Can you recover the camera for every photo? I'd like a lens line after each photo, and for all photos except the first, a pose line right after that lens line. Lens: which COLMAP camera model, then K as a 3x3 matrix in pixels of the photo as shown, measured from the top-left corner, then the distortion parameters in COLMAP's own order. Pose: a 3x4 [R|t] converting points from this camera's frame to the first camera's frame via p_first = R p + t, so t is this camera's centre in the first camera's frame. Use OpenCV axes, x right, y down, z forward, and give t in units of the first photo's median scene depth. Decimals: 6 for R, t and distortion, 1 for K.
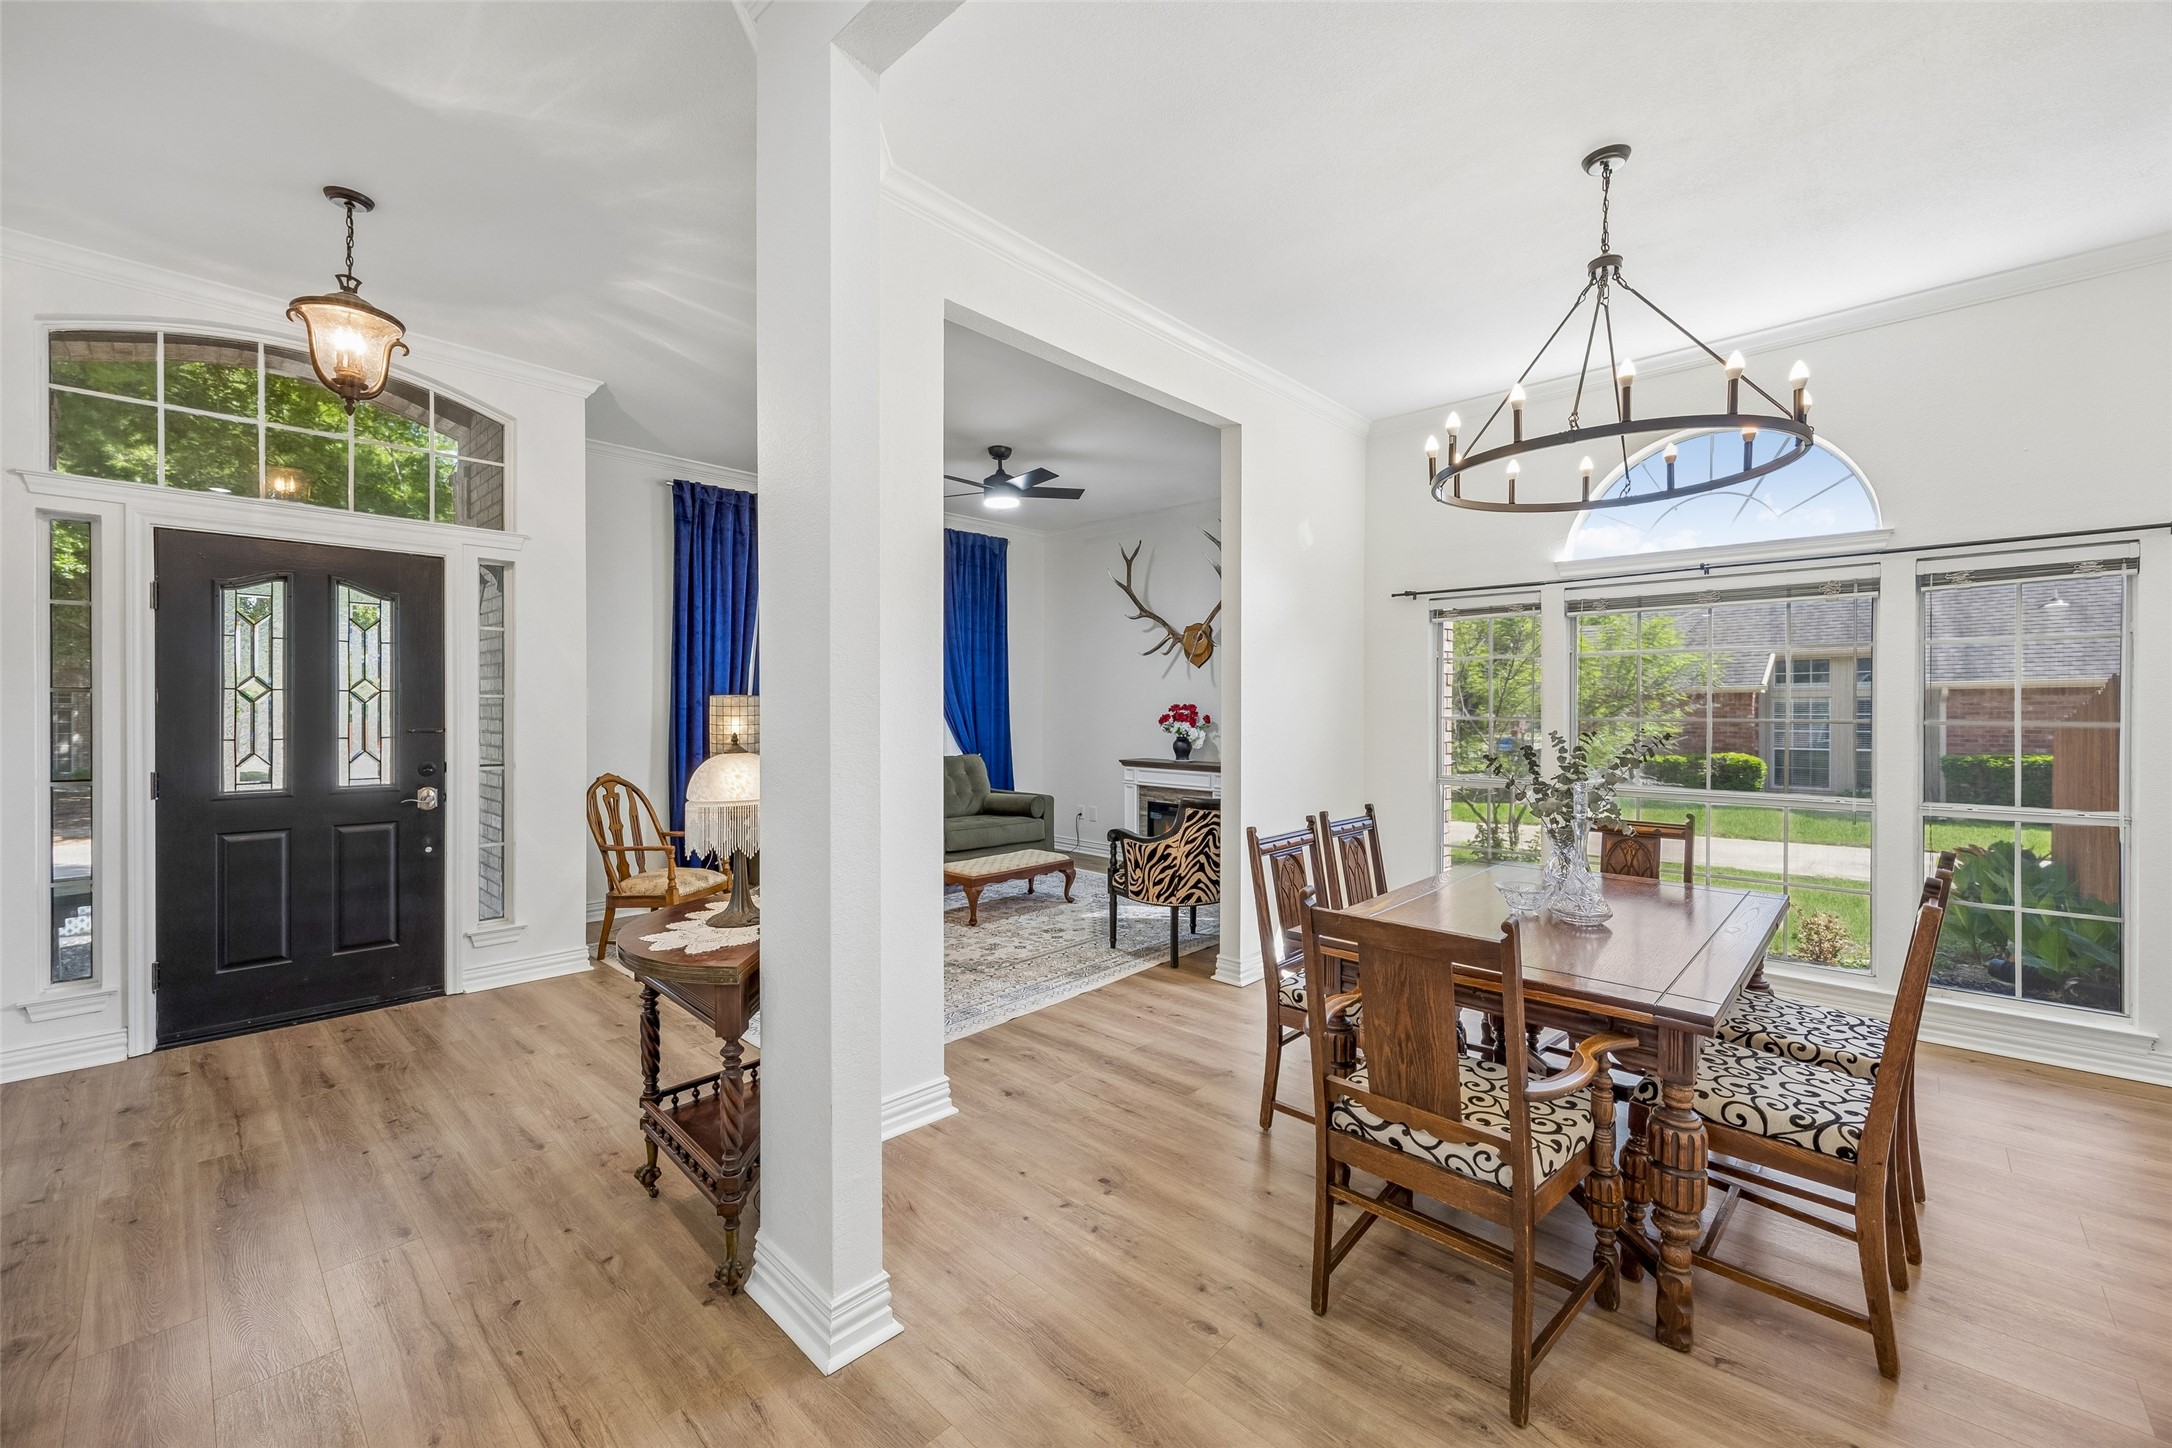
lens RADIAL K [[839.1, 0, 1099.7], [0, 839.1, 716.0], [0, 0, 1]] dist [0.002458, 0.000207]
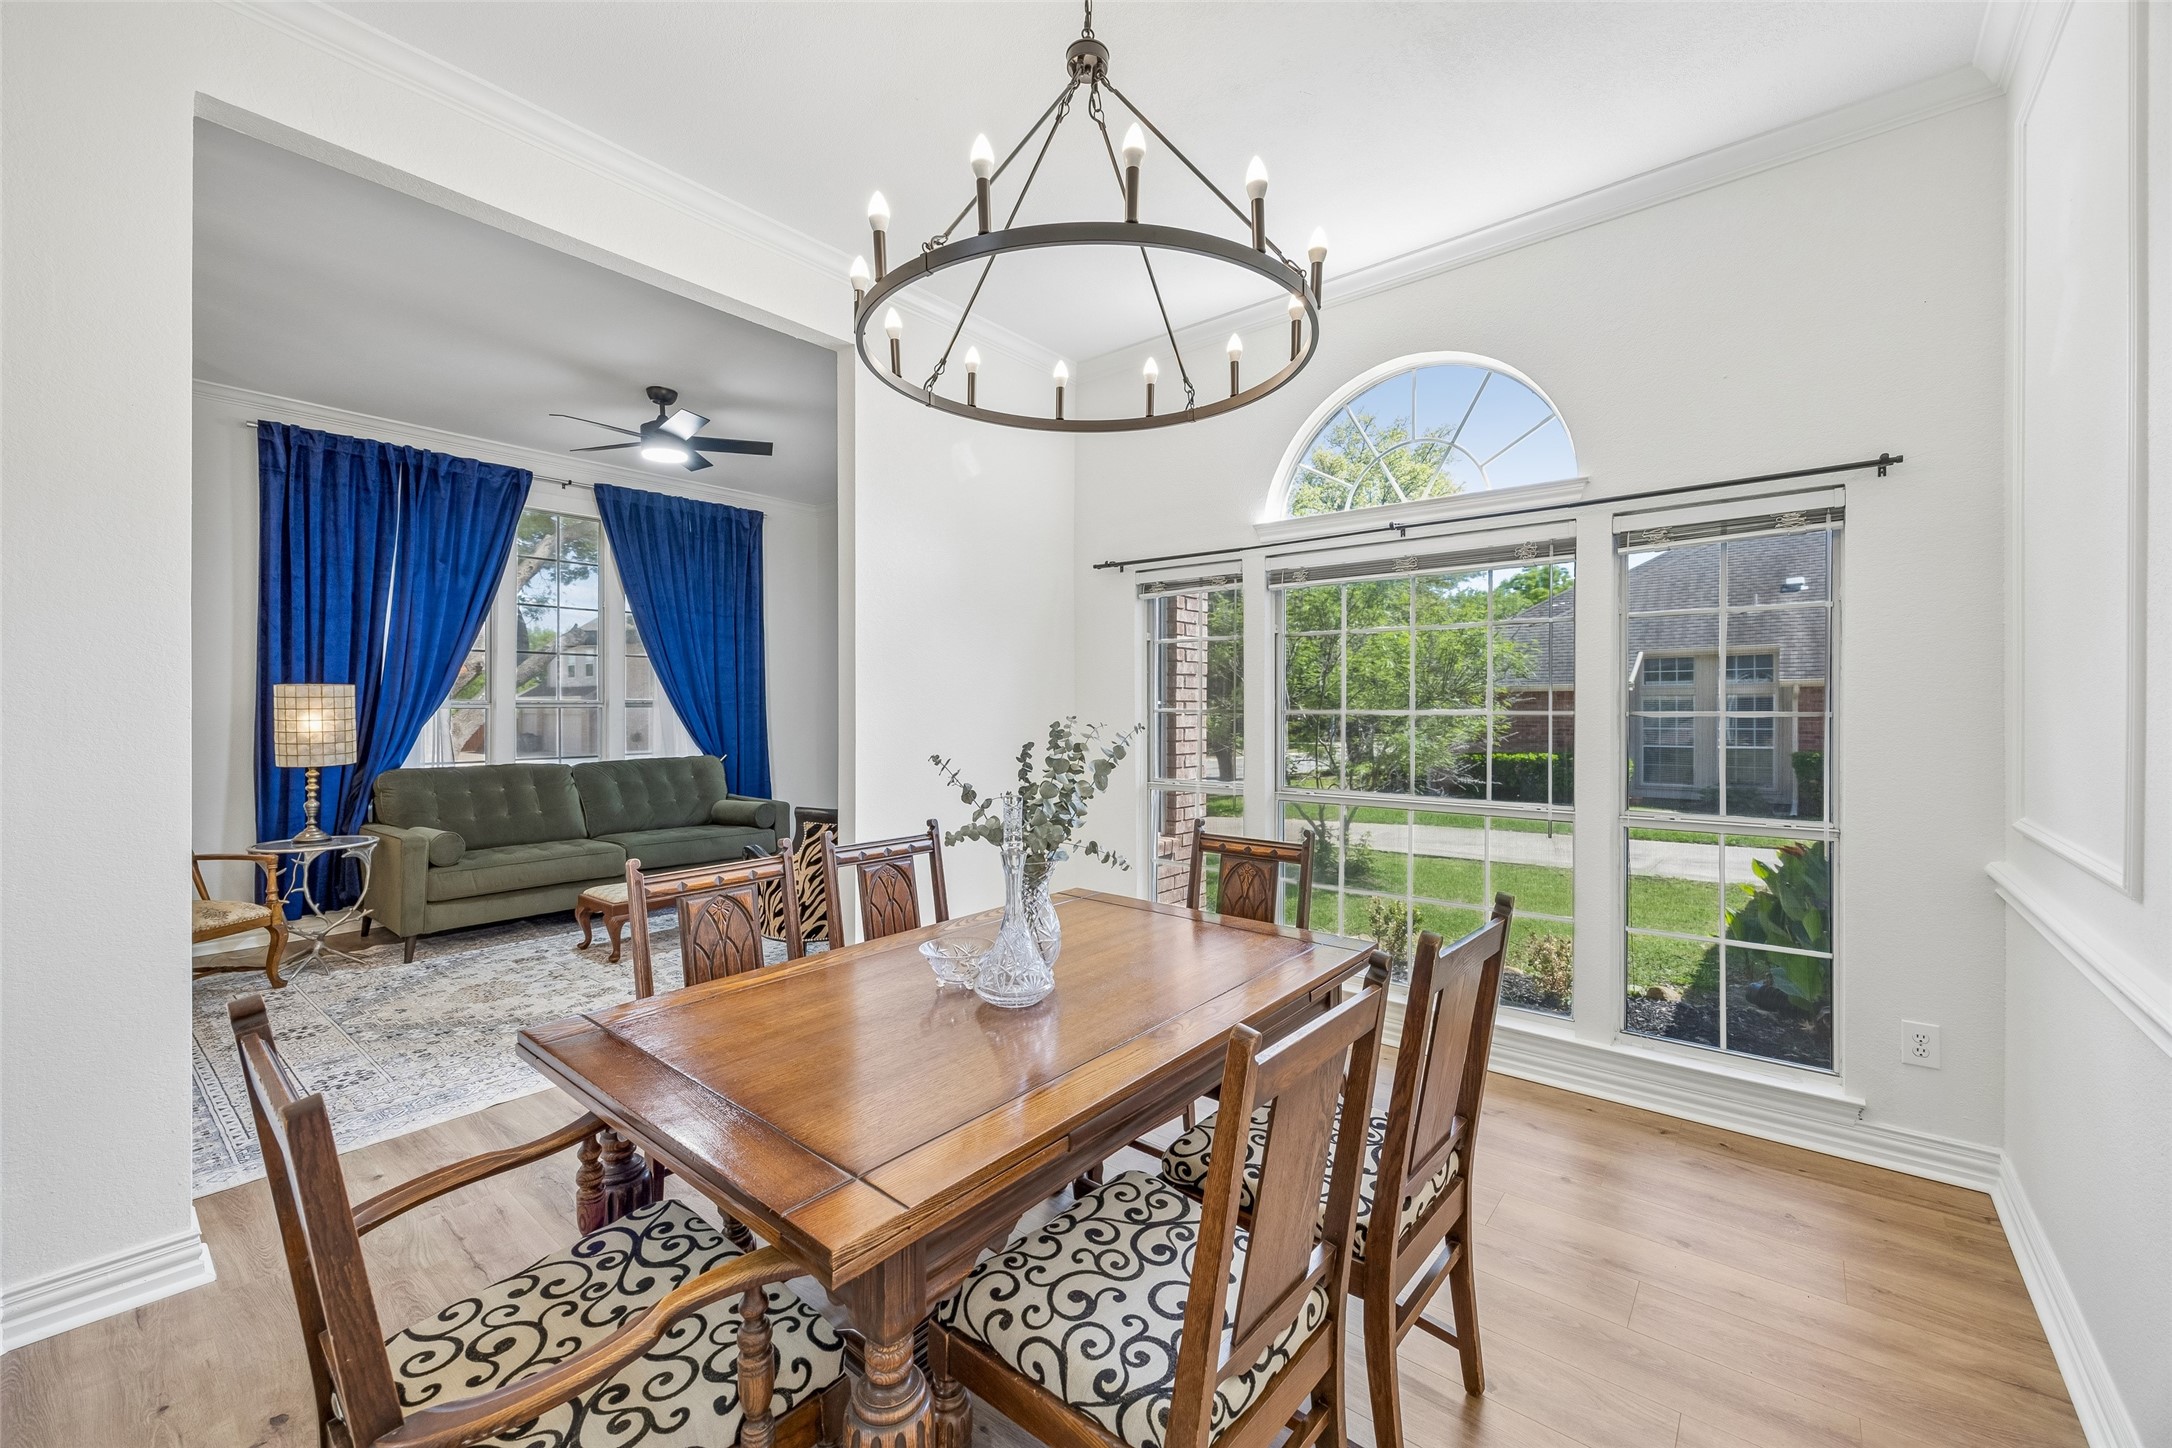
lens RADIAL K [[826.9, 0, 1109.1], [0, 826.9, 714.9], [0, 0, 1]] dist [0.002427, 0.000469]
pose [[0.997584, -0.000955, 0.069469, 0.338762], [0.001046, 0.999999, -0.001280, 0.008341], [-0.069467, 0.001350, 0.997583, 0.182664]]
